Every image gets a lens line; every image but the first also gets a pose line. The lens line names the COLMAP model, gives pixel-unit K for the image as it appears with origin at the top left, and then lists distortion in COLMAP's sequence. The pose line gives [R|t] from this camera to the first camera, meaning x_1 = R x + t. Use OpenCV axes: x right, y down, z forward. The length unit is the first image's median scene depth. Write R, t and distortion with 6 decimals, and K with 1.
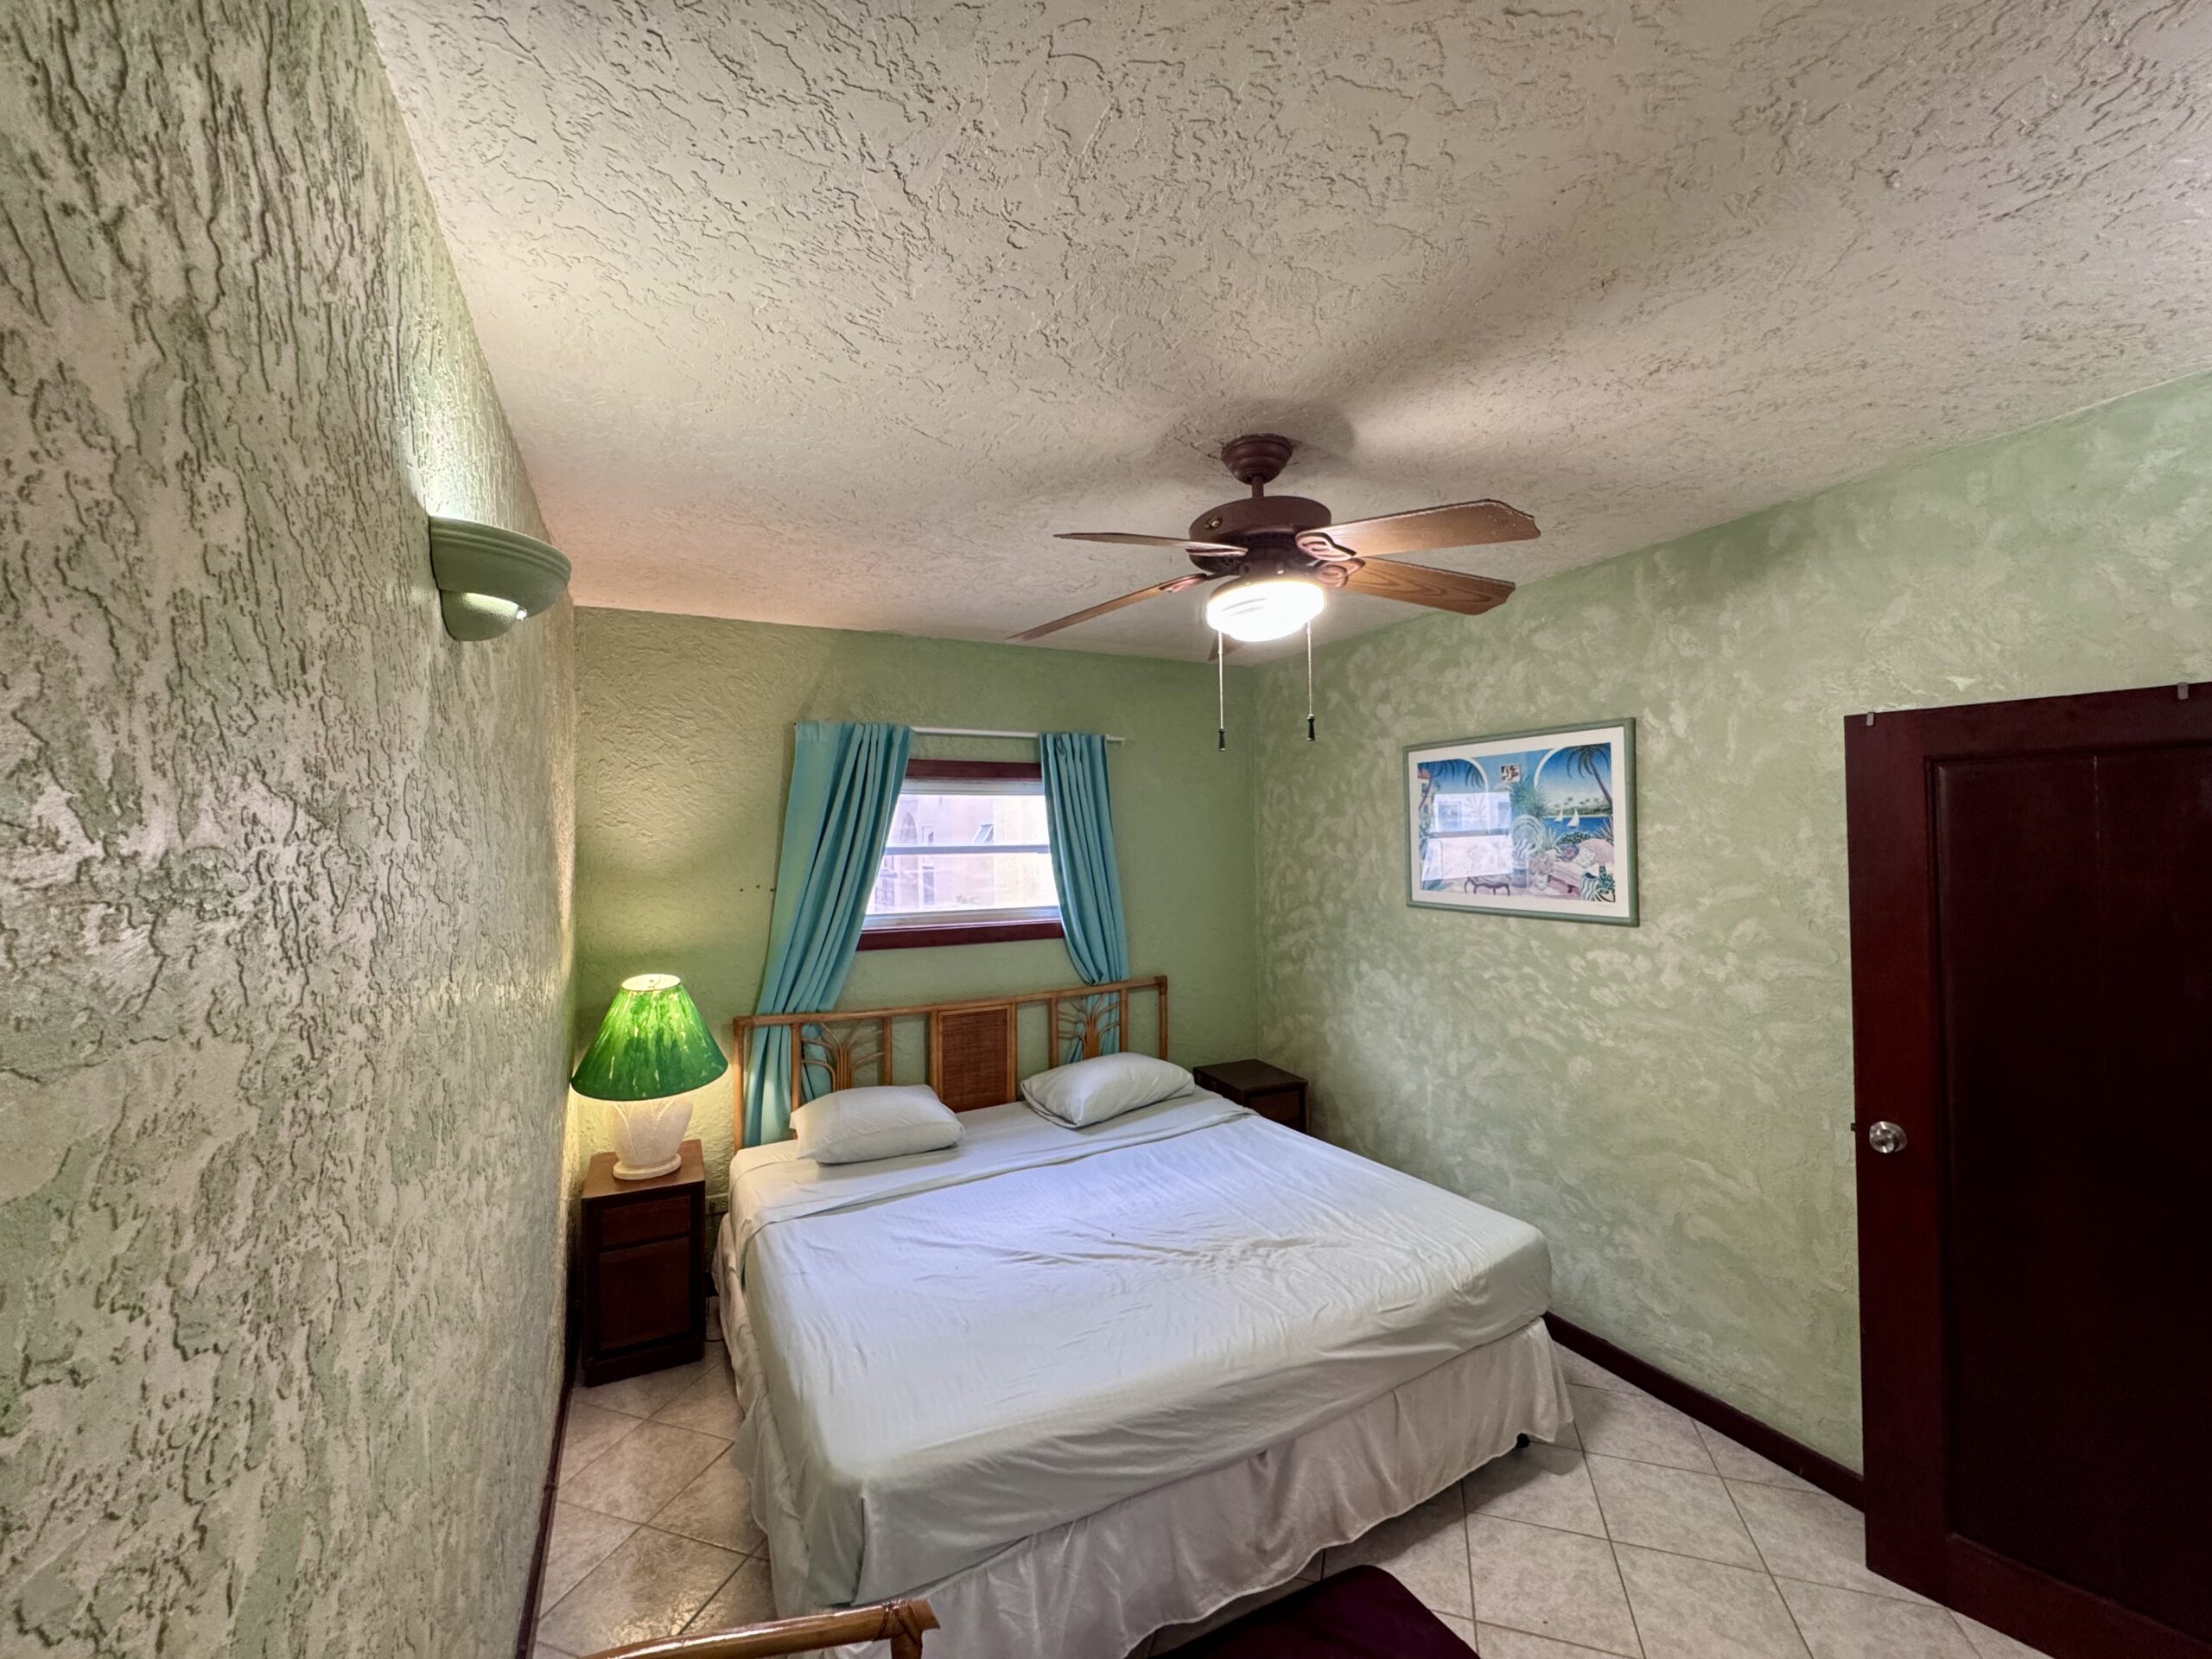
lens RADIAL K [[888.6, 0, 1104.8], [0, 888.6, 828.9], [0, 0, 1]] dist [-0.005324, 0.001299]
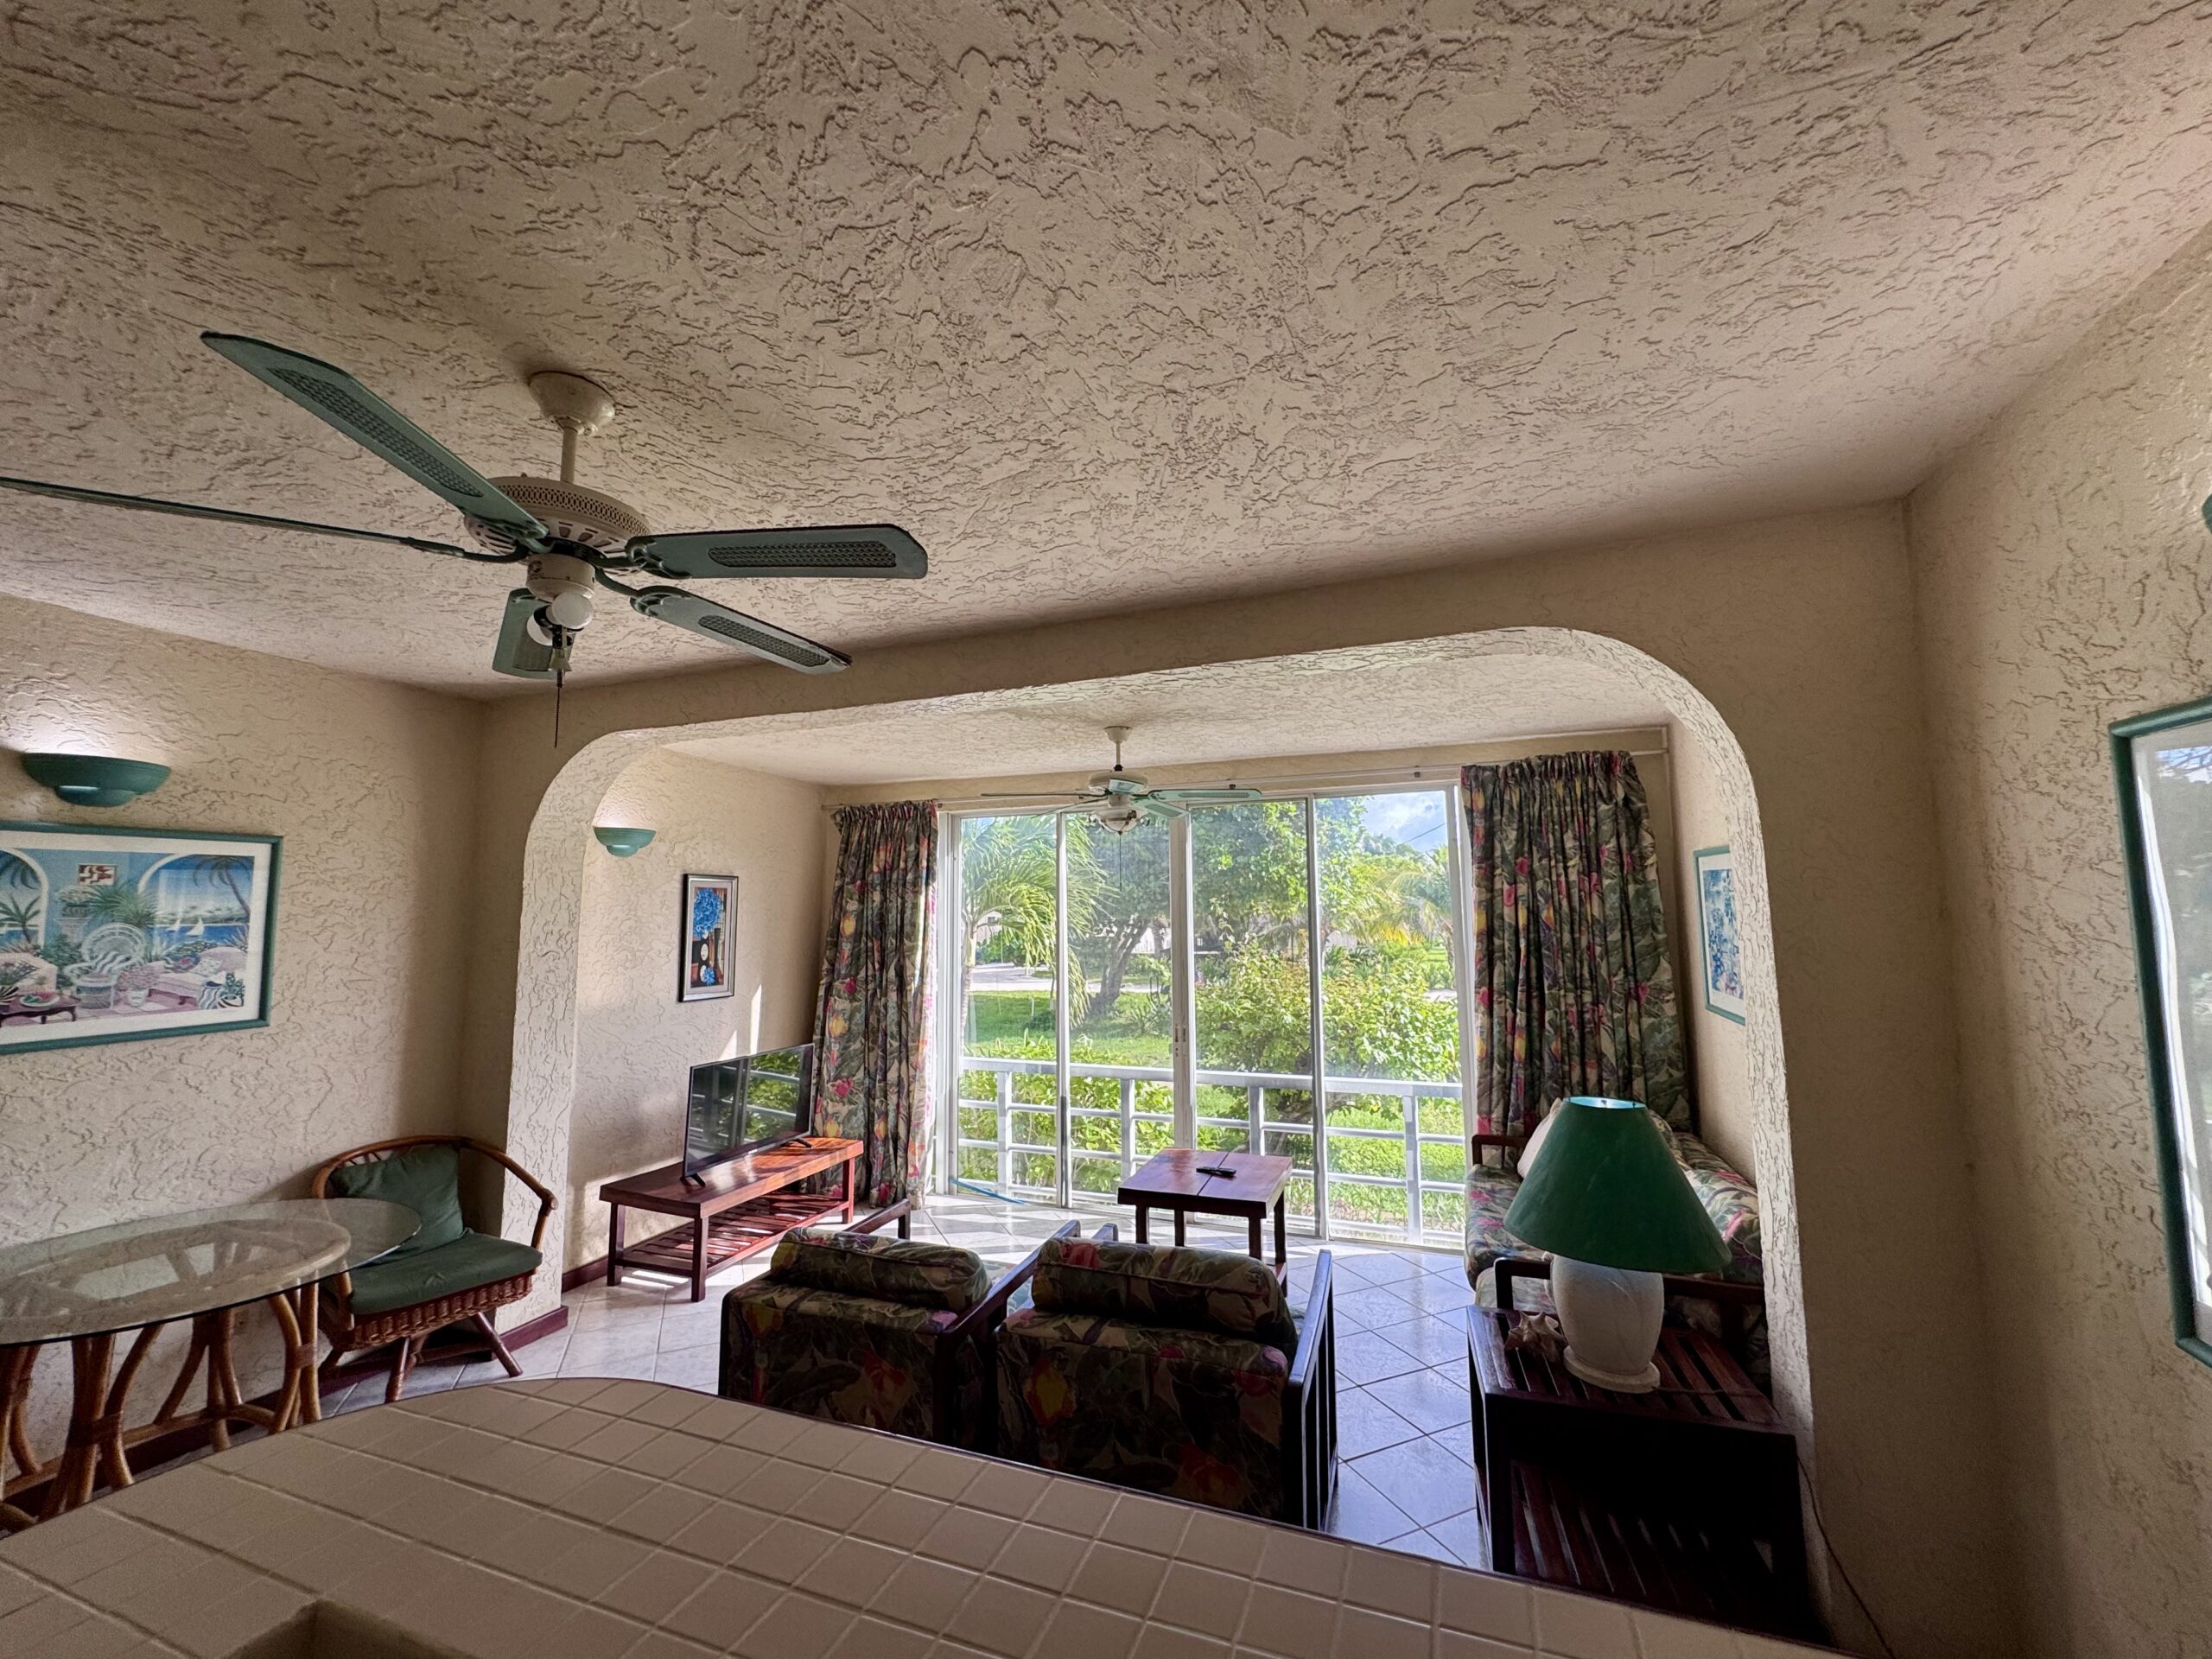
lens RADIAL K [[888.6, 0, 1104.8], [0, 888.6, 828.9], [0, 0, 1]] dist [-0.005324, 0.001299]
pose [[-0.671121, 0.082400, 0.736754, -0.872245], [0.013459, 0.994994, -0.099023, -0.009553], [-0.741226, -0.056540, -0.668871, 0.905889]]
